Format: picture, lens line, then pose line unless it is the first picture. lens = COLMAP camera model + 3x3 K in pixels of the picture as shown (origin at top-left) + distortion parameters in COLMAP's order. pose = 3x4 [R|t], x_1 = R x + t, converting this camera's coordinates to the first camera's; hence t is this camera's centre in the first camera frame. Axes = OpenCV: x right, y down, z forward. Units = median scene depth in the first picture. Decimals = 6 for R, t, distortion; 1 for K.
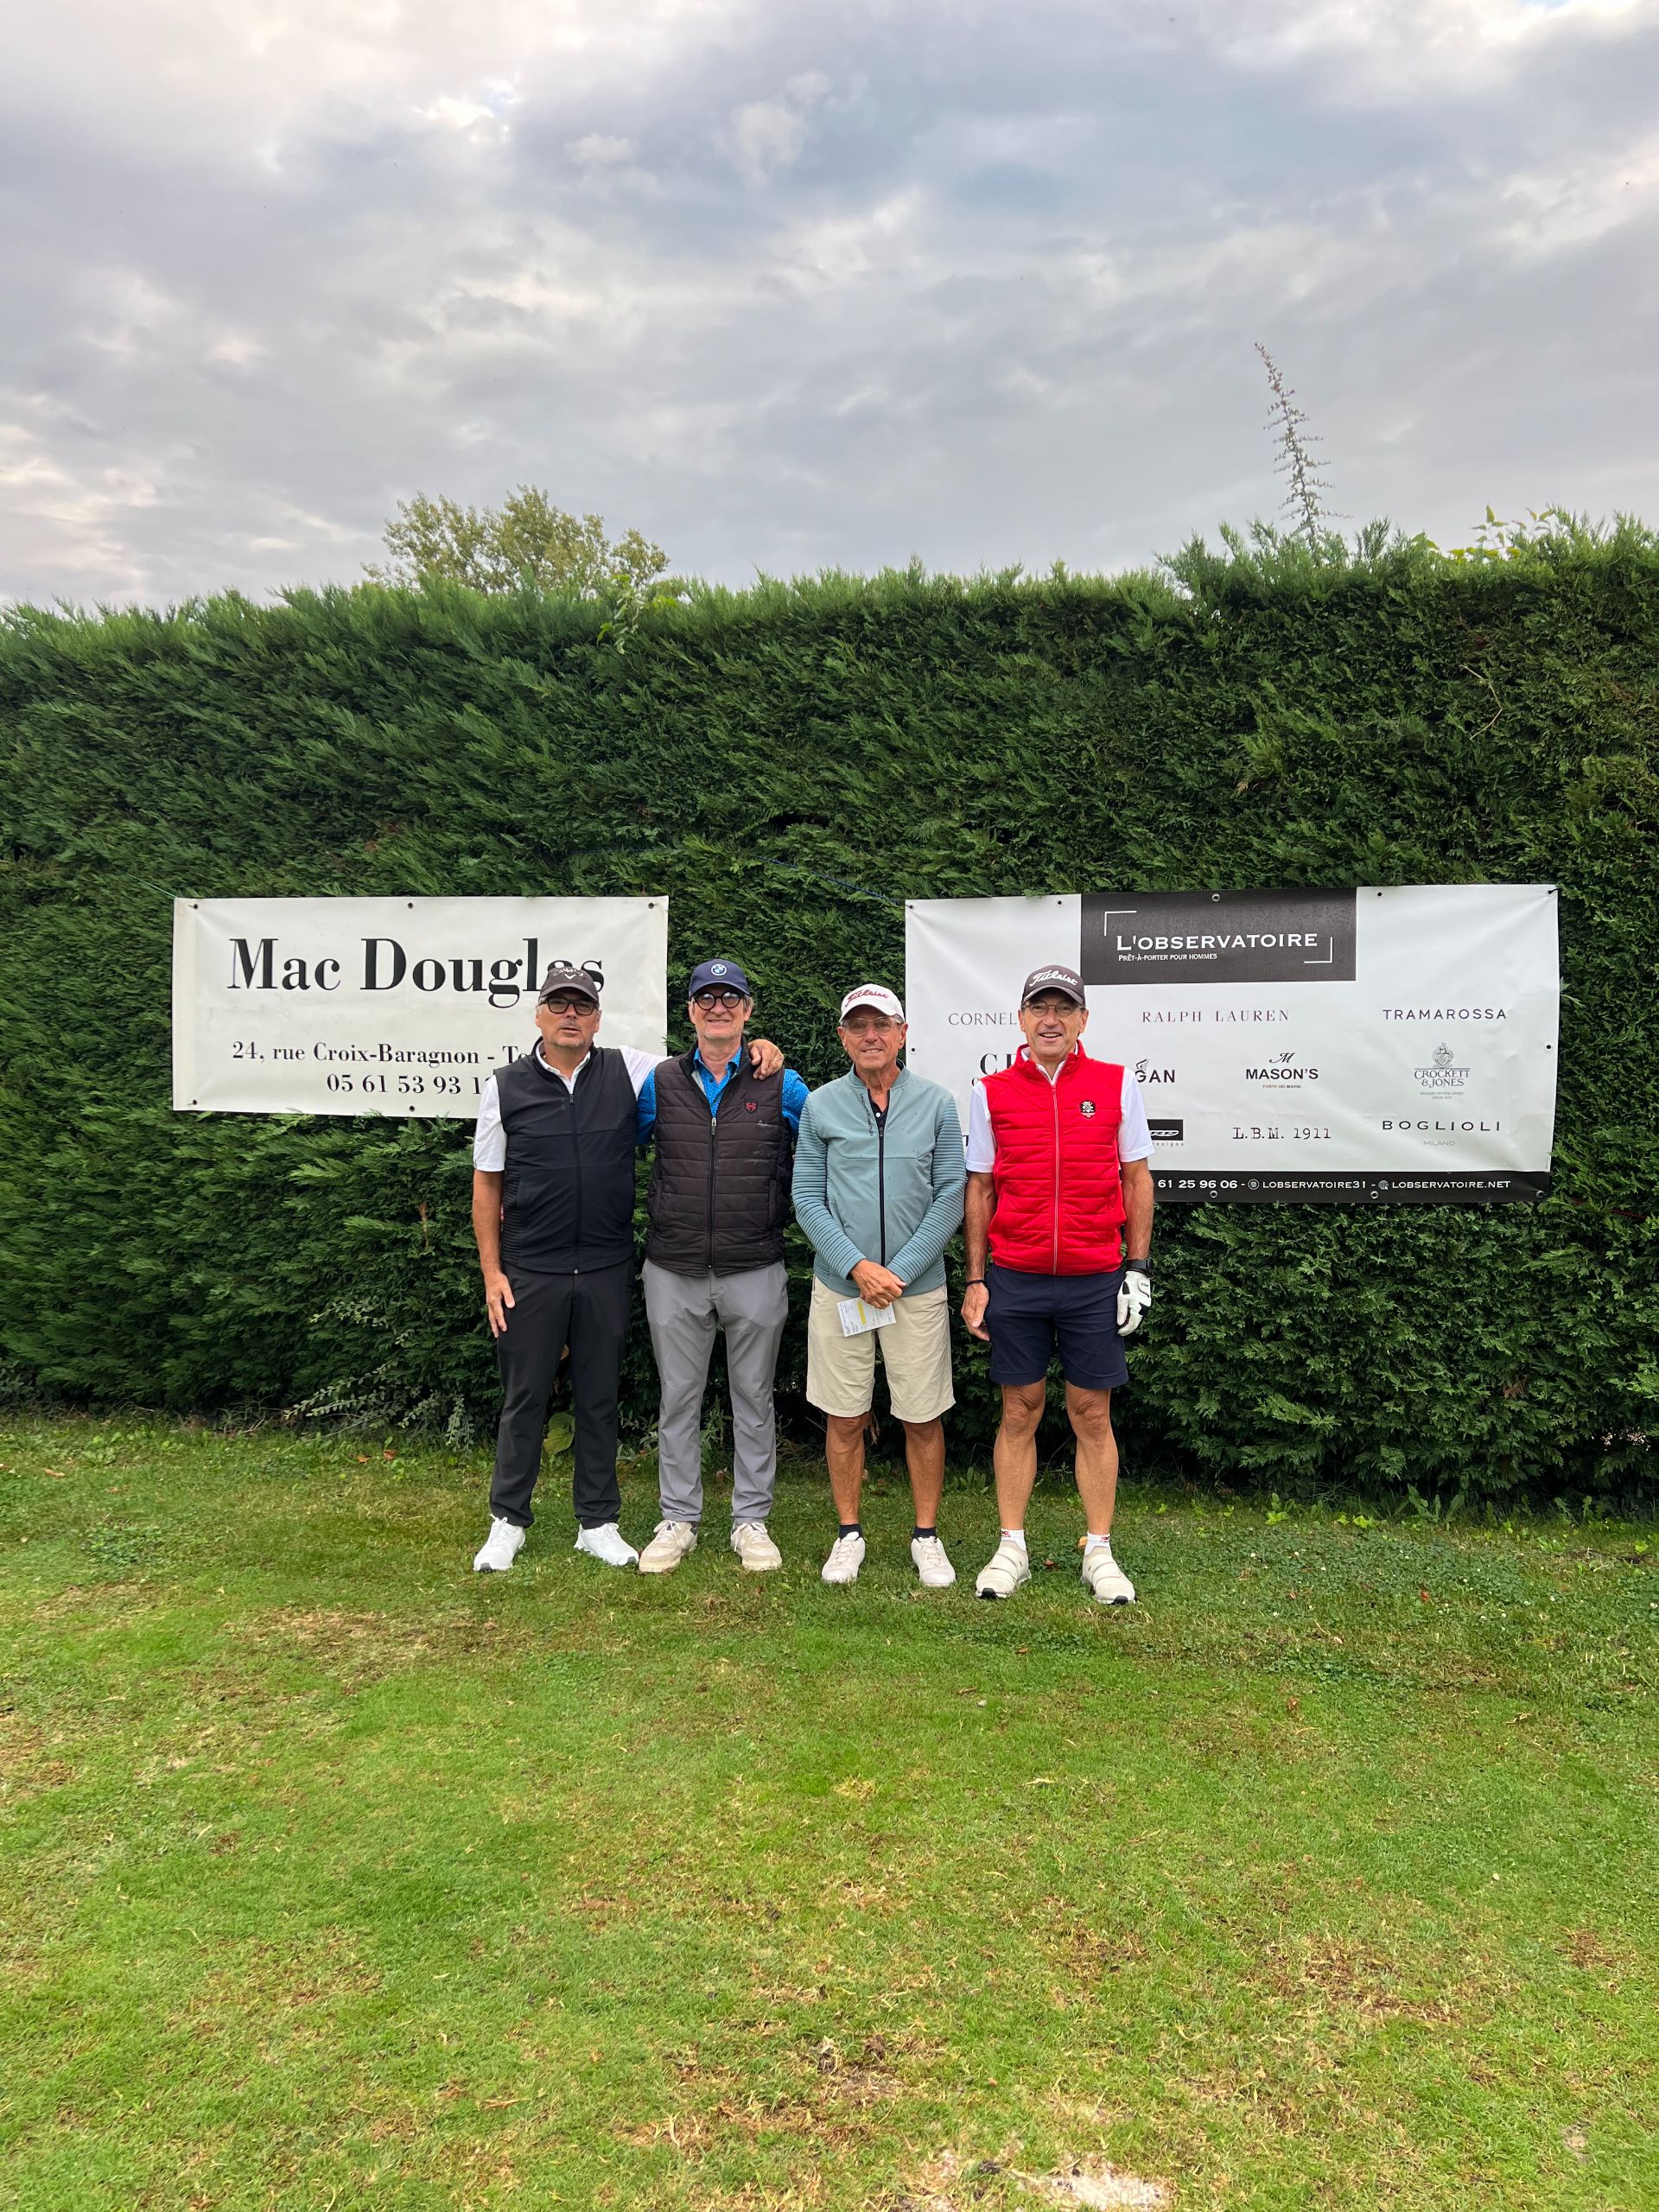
lens RADIAL K [[1632.1, 0, 829.5], [0, 1632.1, 1106.0], [0, 0, 1]] dist [0.145208, -0.318854]
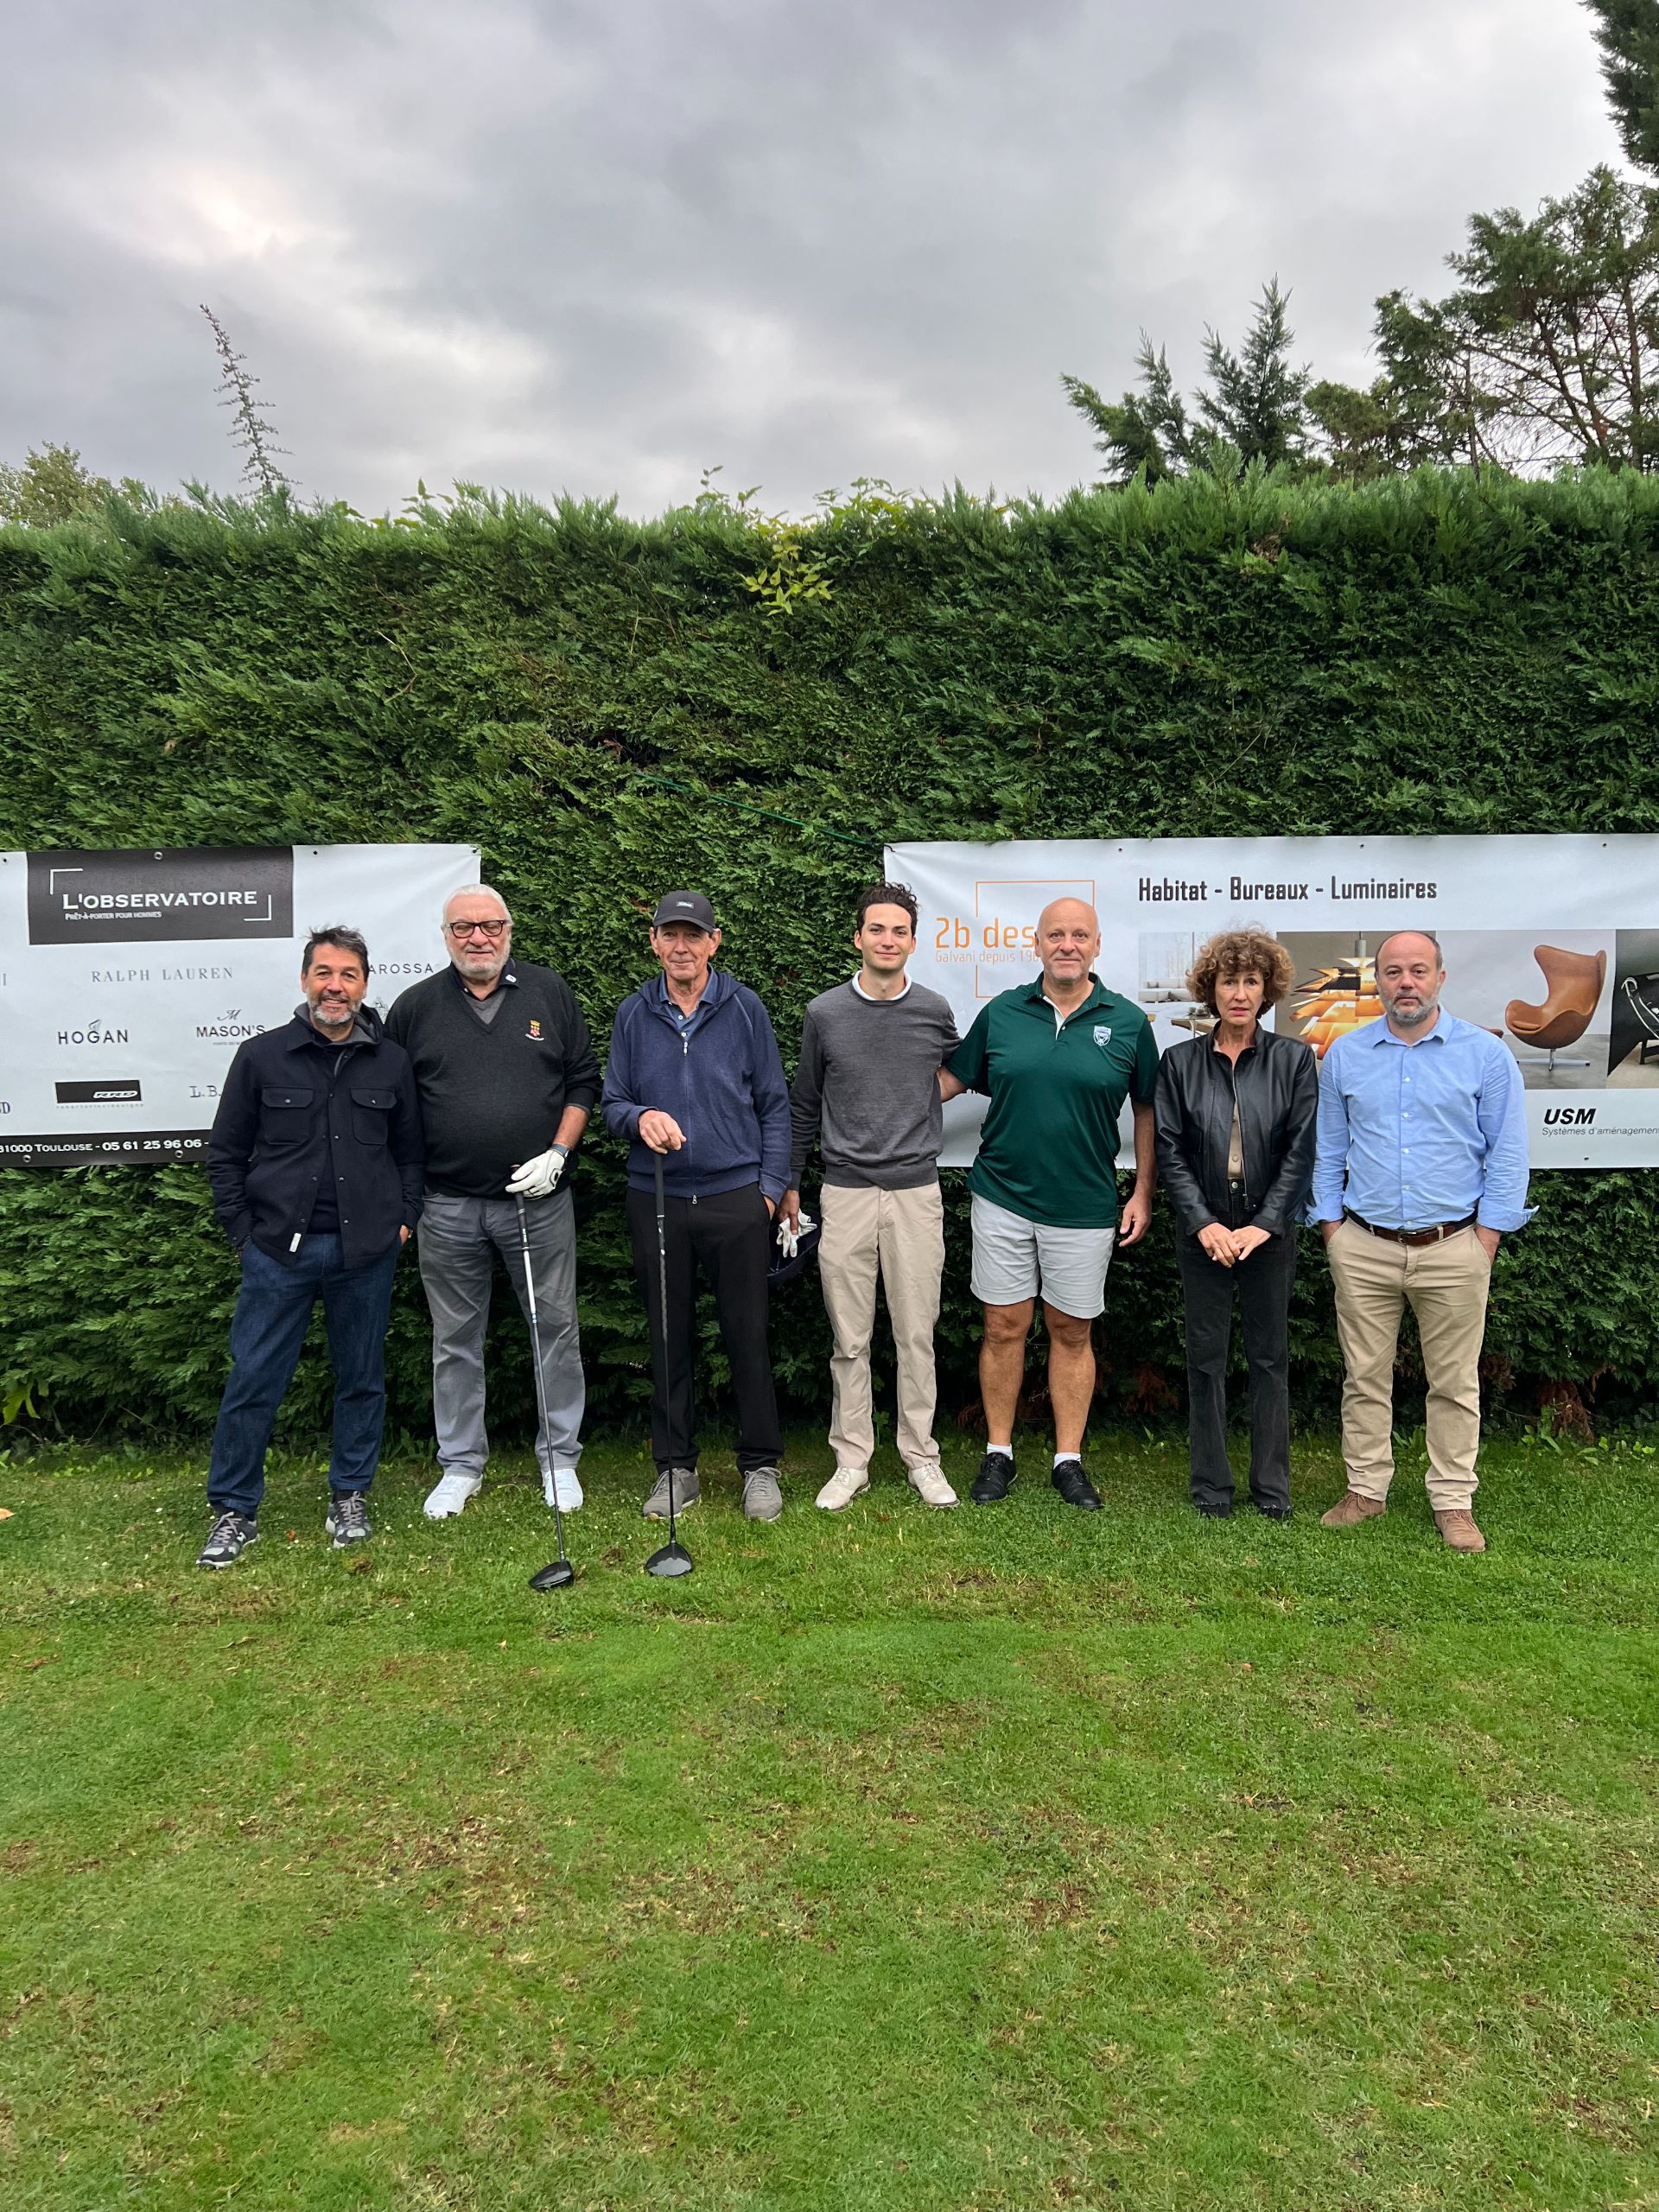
lens RADIAL K [[1632.1, 0, 829.5], [0, 1632.1, 1106.0], [0, 0, 1]] dist [0.145208, -0.318854]
pose [[0.976903, -0.032867, 0.211140, 0.396912], [0.032086, 0.999460, 0.007126, 0.029326], [-0.211261, -0.000187, 0.977430, -0.063174]]
